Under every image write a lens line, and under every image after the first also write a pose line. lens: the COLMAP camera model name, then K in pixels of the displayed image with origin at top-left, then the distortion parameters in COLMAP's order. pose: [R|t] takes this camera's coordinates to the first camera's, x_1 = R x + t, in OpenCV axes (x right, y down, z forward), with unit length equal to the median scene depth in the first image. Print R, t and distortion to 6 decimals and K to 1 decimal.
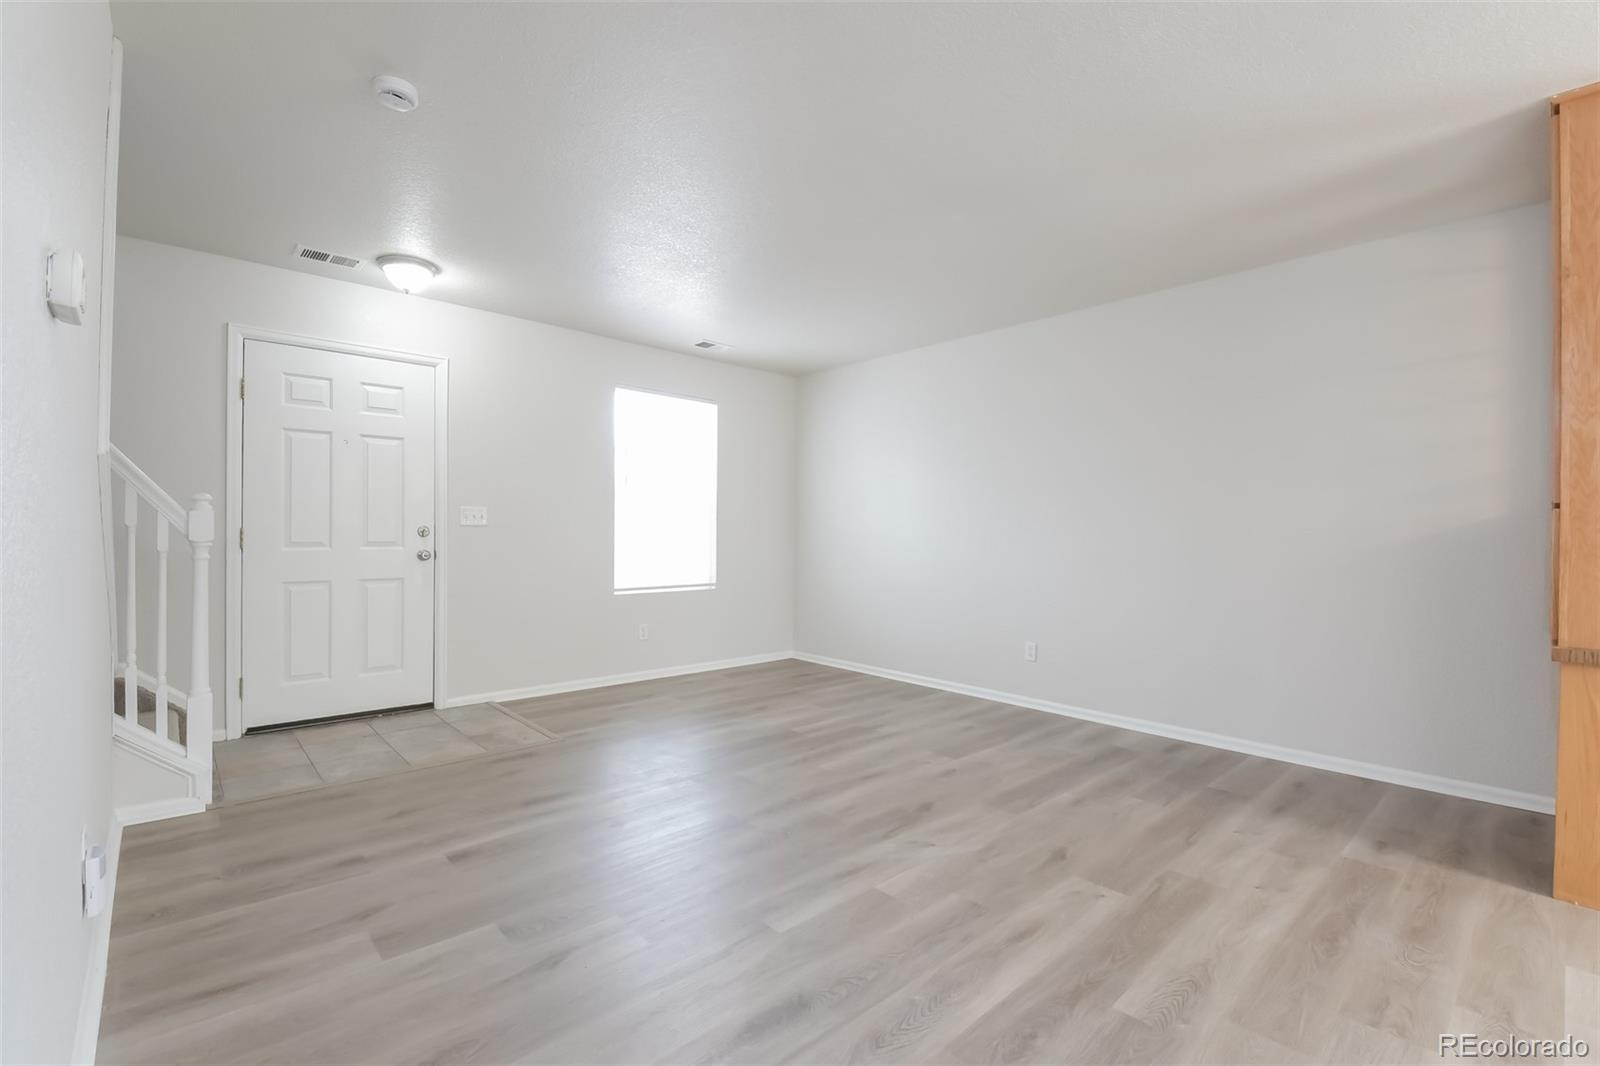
lens RADIAL K [[699.2, 0, 784.4], [0, 699.2, 538.4], [0, 0, 1]] dist [0.011156, -0.012828]
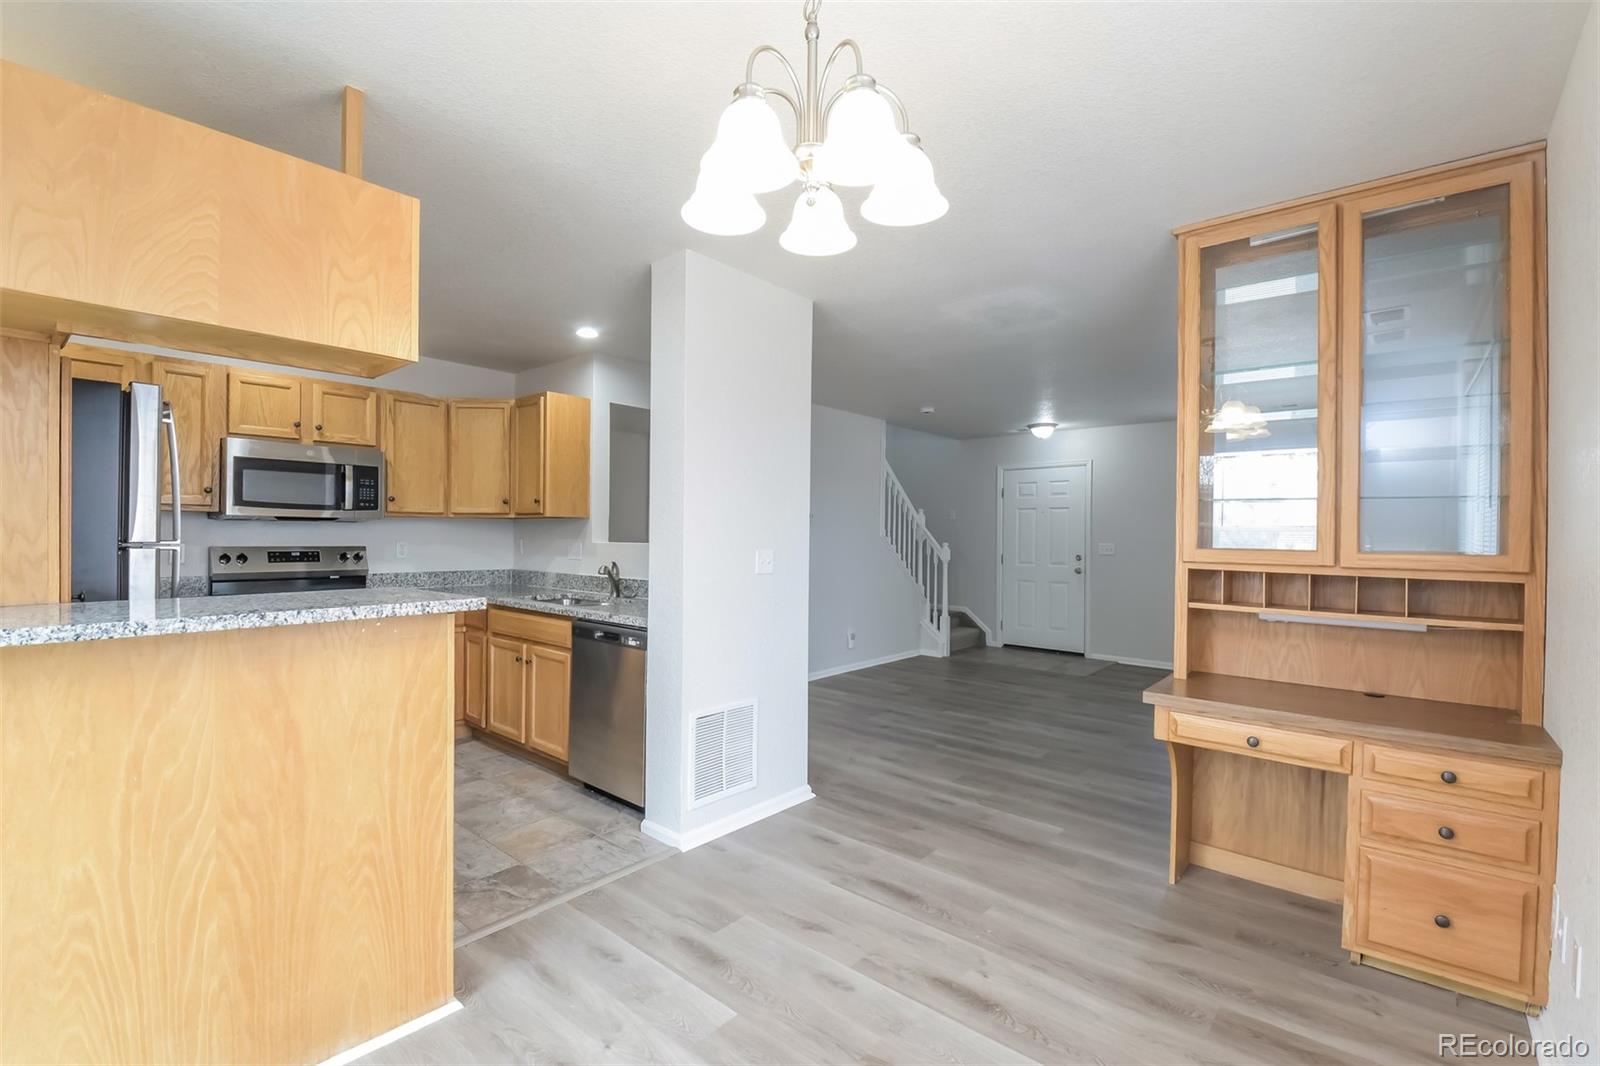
lens RADIAL K [[699.2, 0, 792.8], [0, 699.2, 537.8], [0, 0, 1]] dist [0.011156, -0.012828]
pose [[0.123525, -0.005126, -0.992328, 1.383047], [-0.014243, 0.999874, -0.006938, -0.044188], [0.992239, 0.014991, 0.123436, 0.045125]]
